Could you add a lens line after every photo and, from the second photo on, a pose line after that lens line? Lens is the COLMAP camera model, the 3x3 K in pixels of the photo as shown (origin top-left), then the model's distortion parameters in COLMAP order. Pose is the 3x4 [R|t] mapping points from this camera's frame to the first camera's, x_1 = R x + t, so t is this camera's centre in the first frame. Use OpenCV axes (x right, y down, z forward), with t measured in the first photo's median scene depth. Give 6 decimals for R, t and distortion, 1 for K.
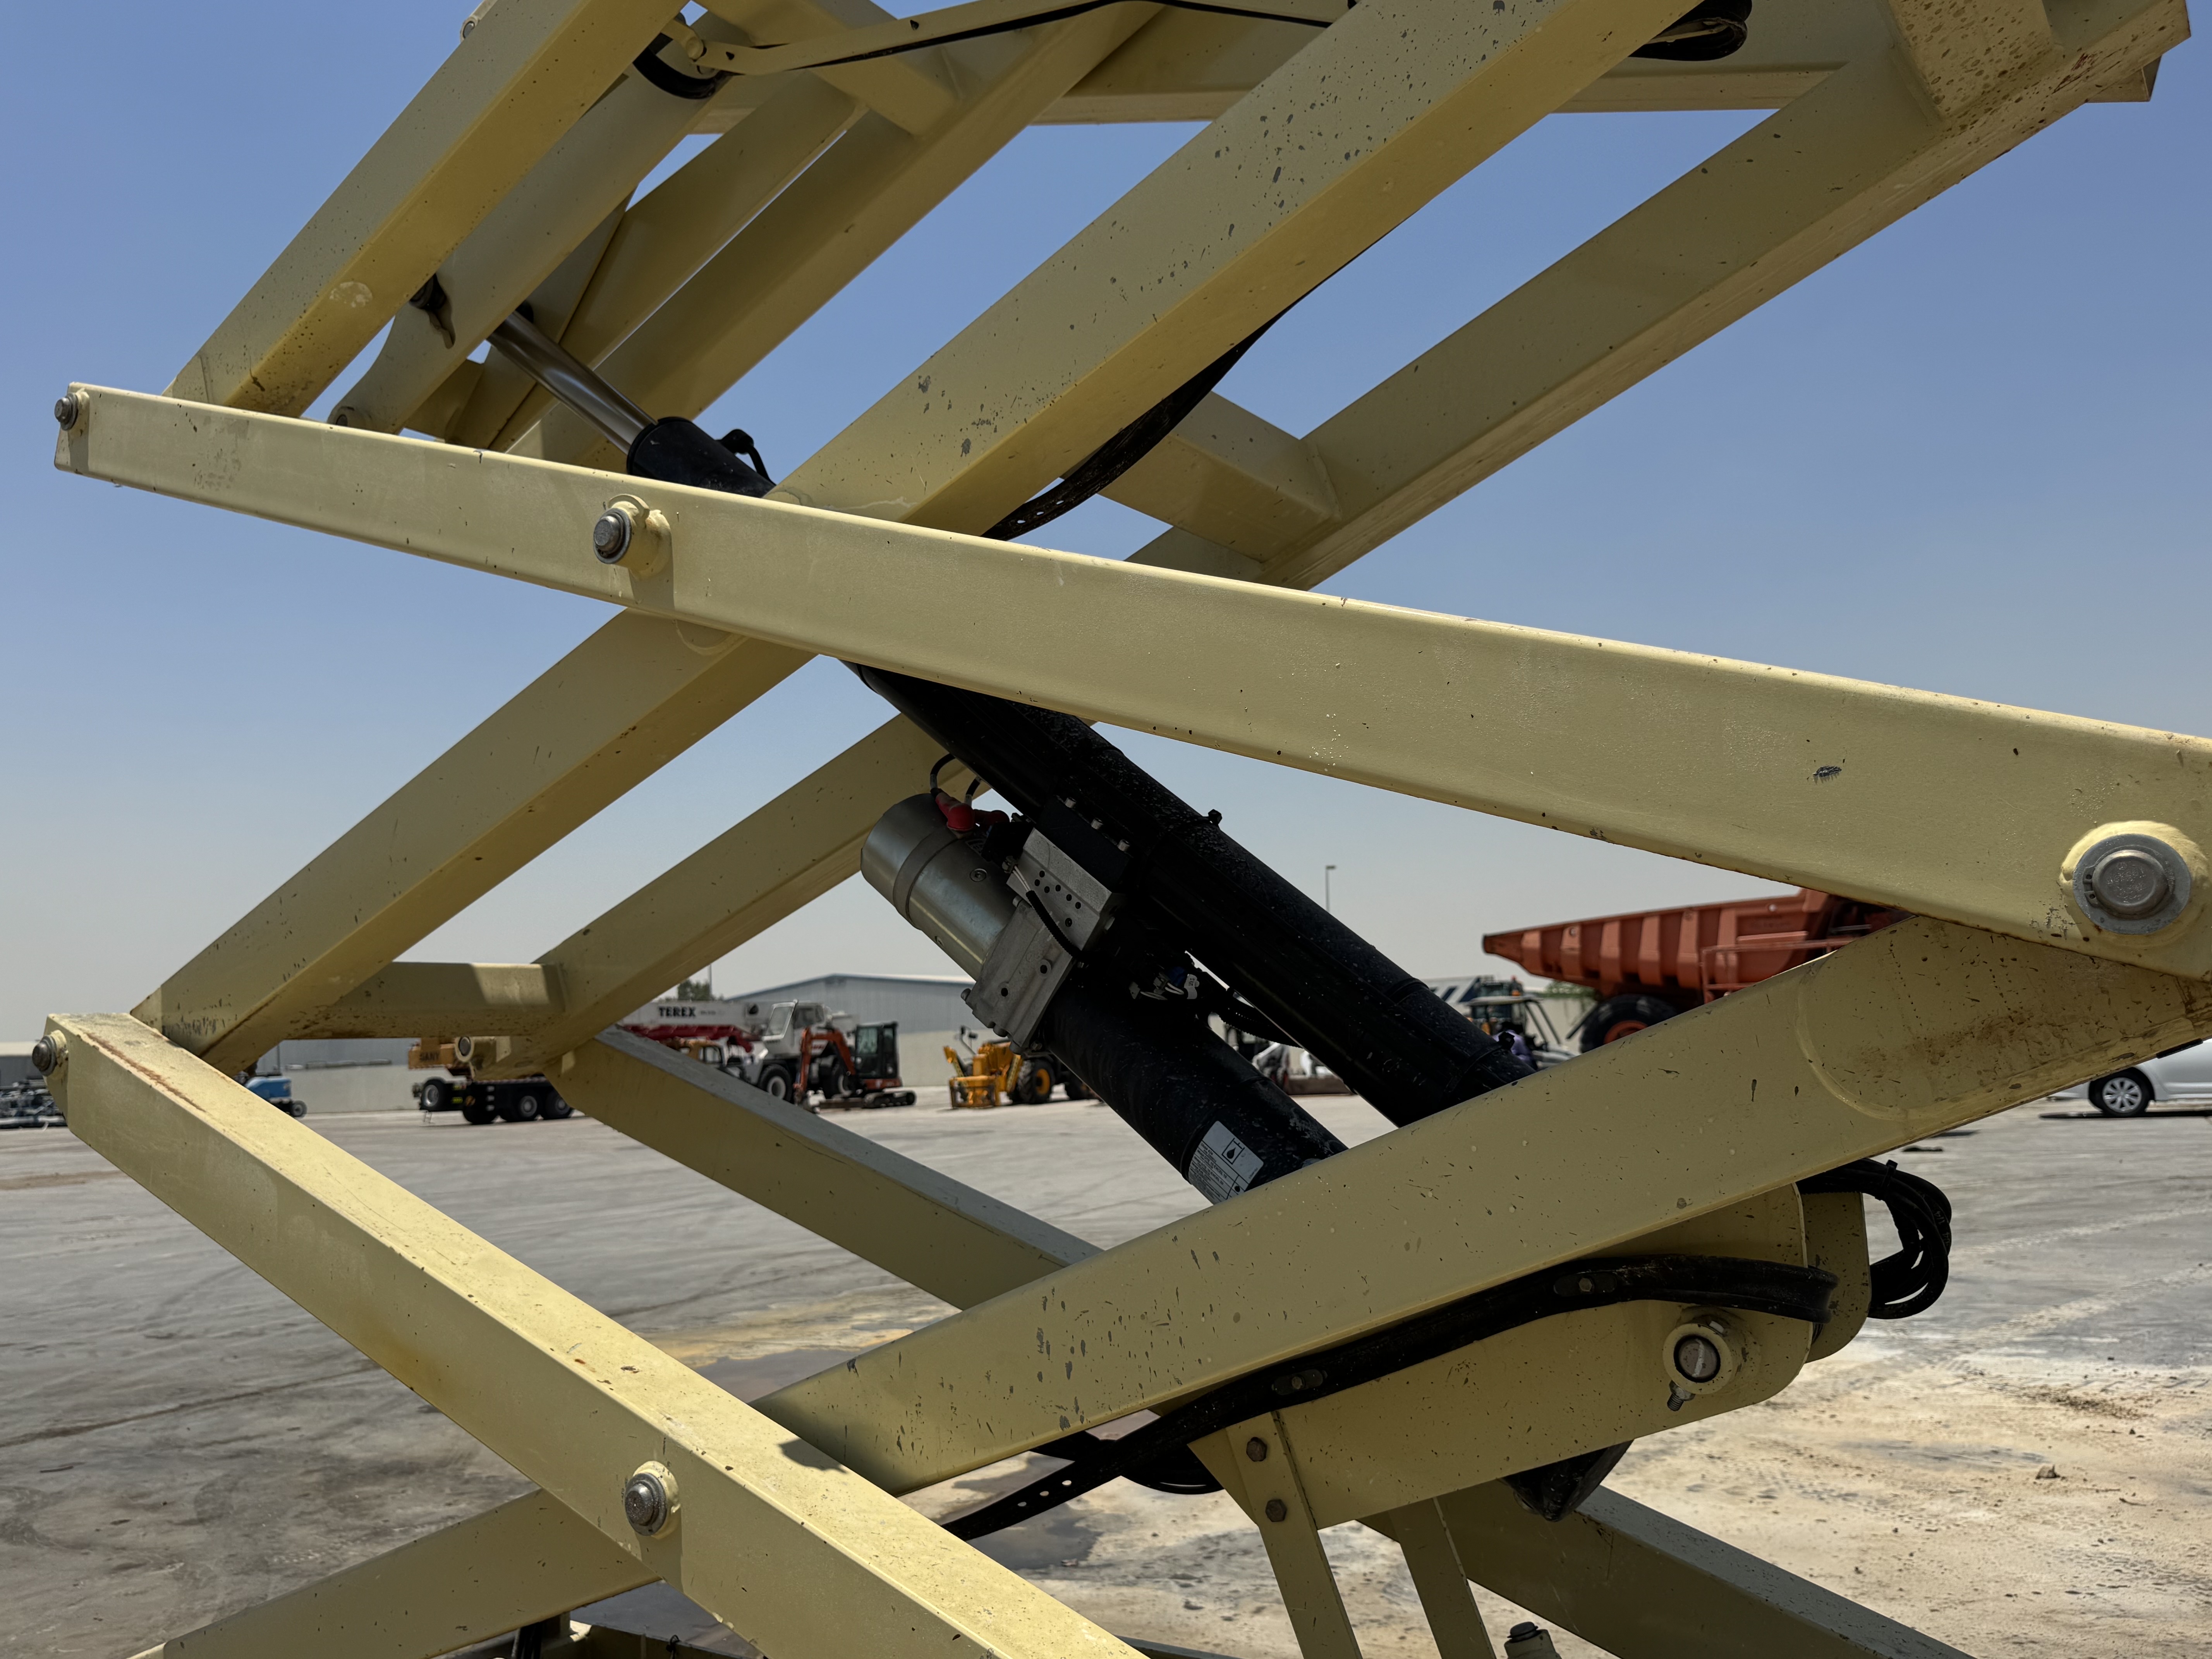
lens RADIAL K [[1708.2, 0, 1106.0], [0, 1708.2, 829.5], [0, 0, 1]] dist [-0.002652, -0.005949]
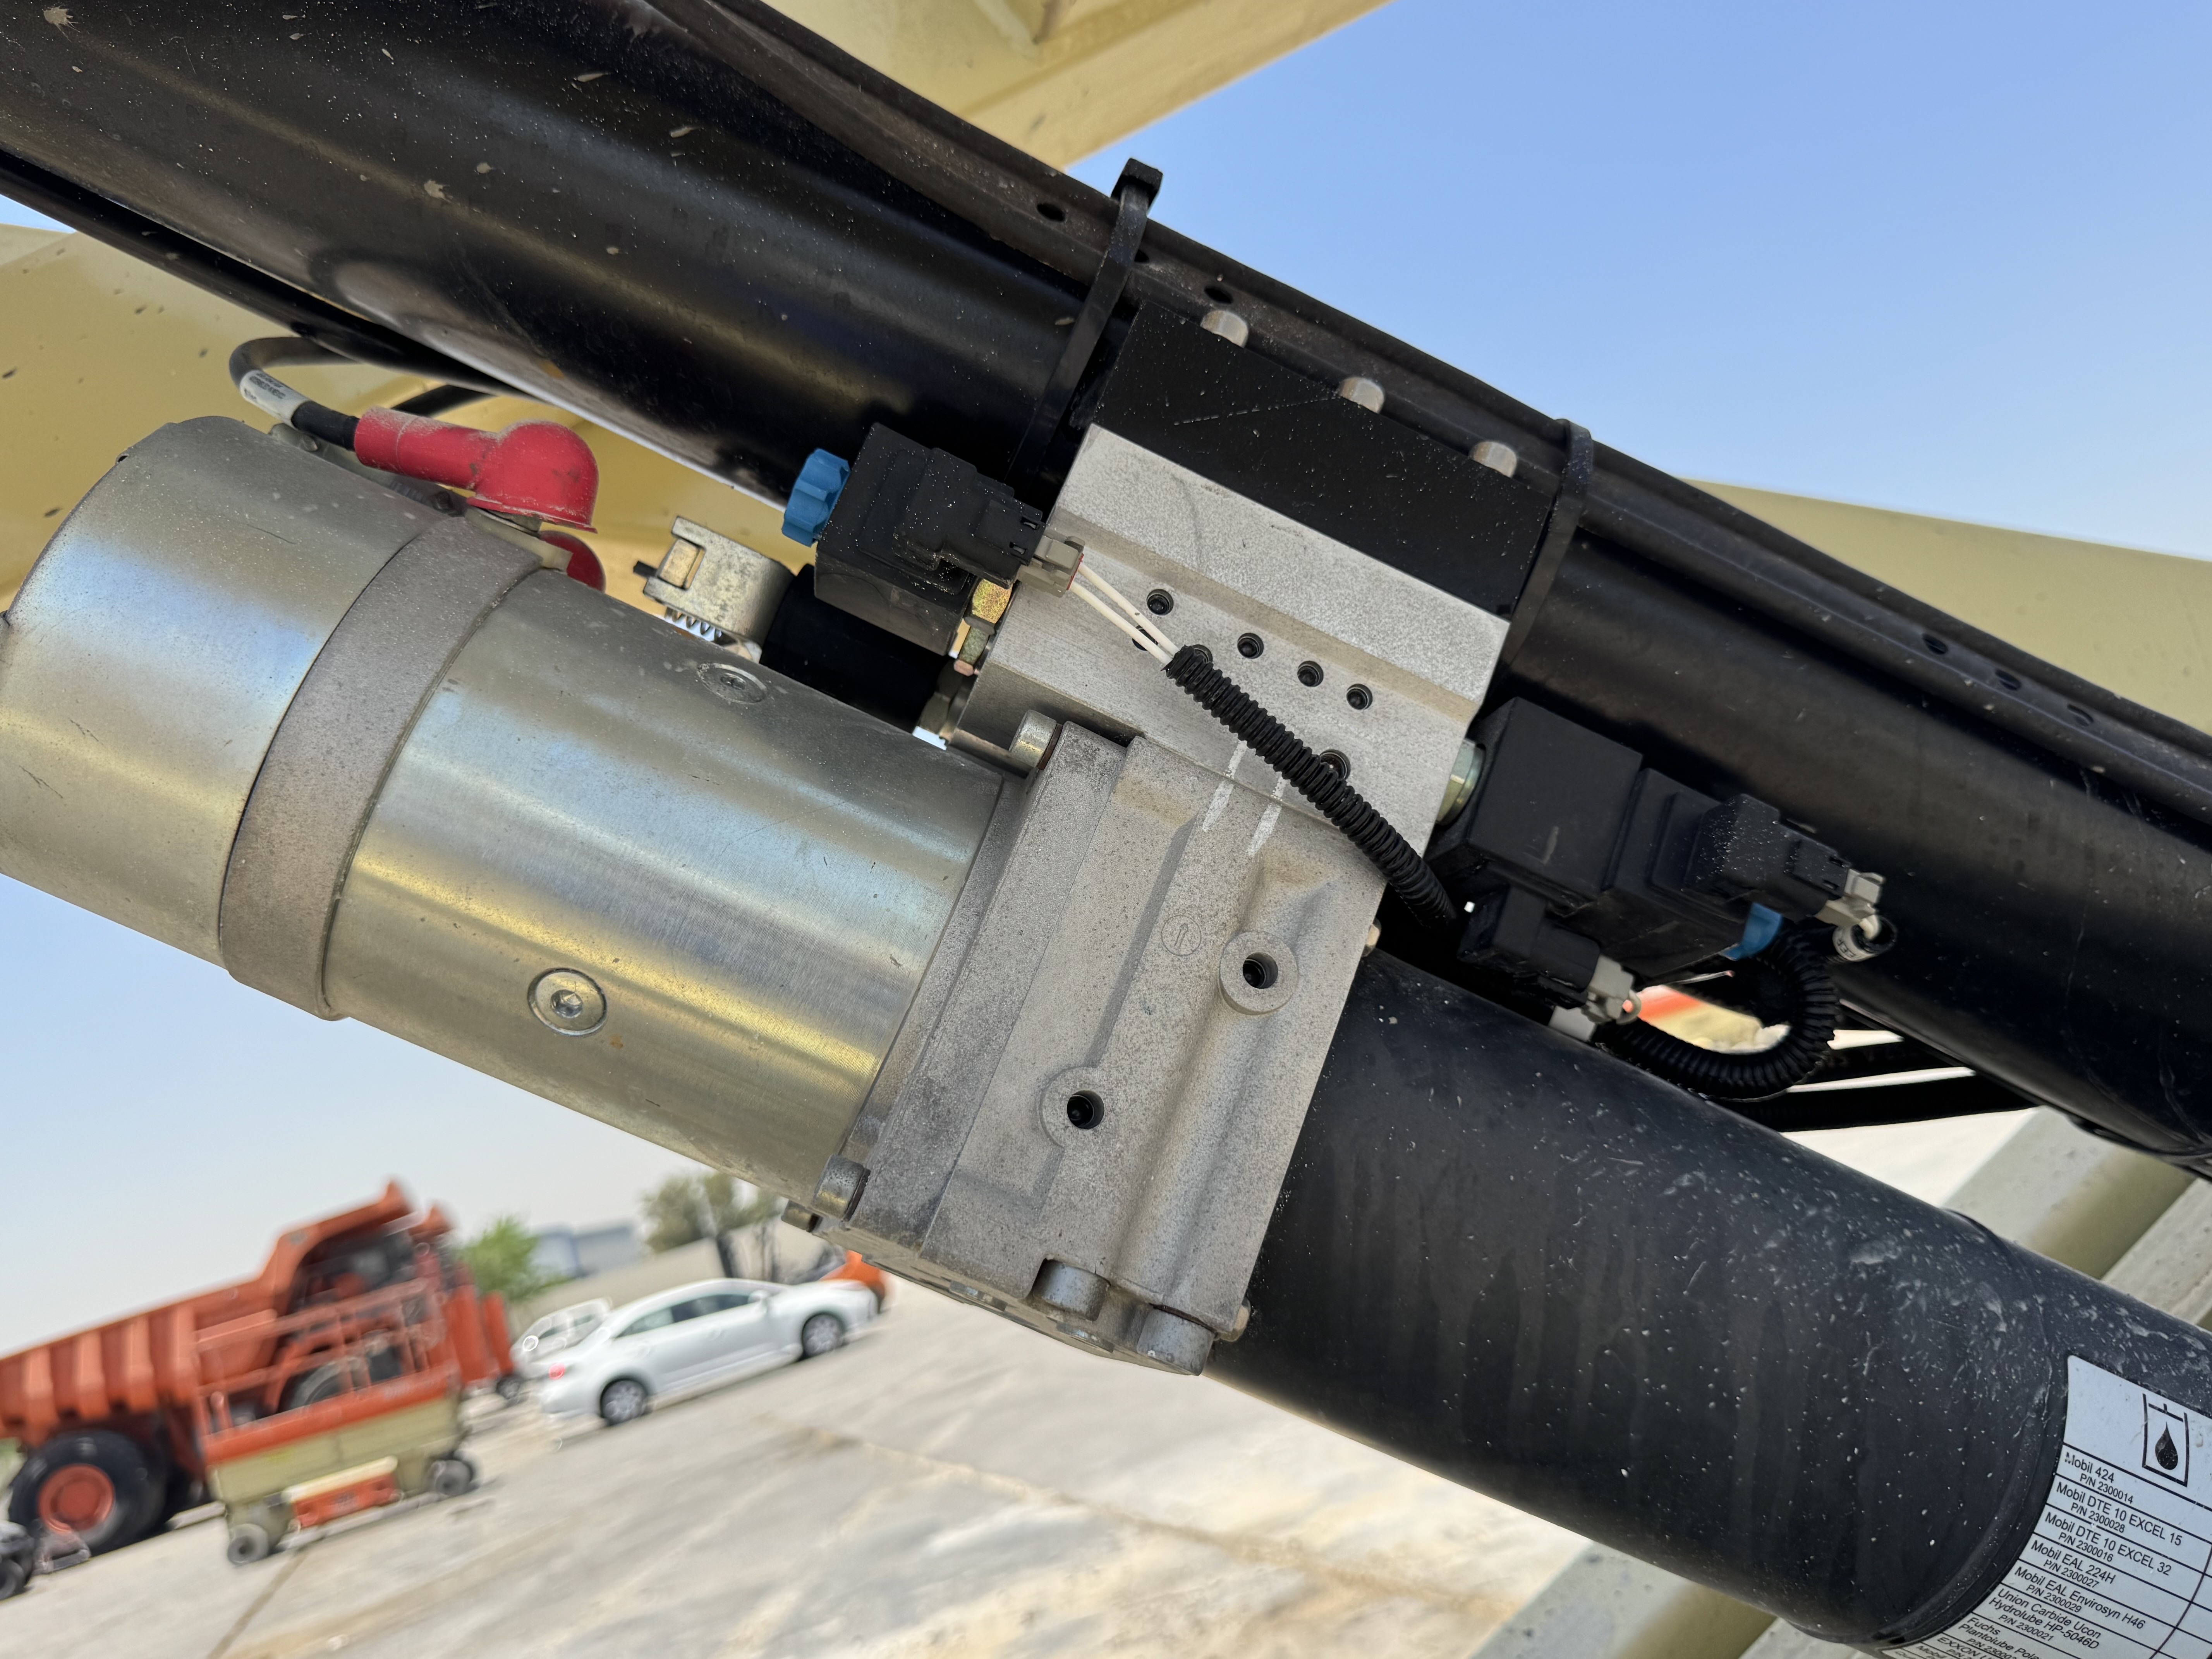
lens RADIAL K [[1708.2, 0, 1106.0], [0, 1708.2, 829.5], [0, 0, 1]] dist [-0.002652, -0.005949]
pose [[0.632924, 0.003809, 0.774204, -0.216274], [0.162555, 0.977044, -0.137698, 0.084267], [-0.756956, 0.213003, 0.617776, 0.791883]]
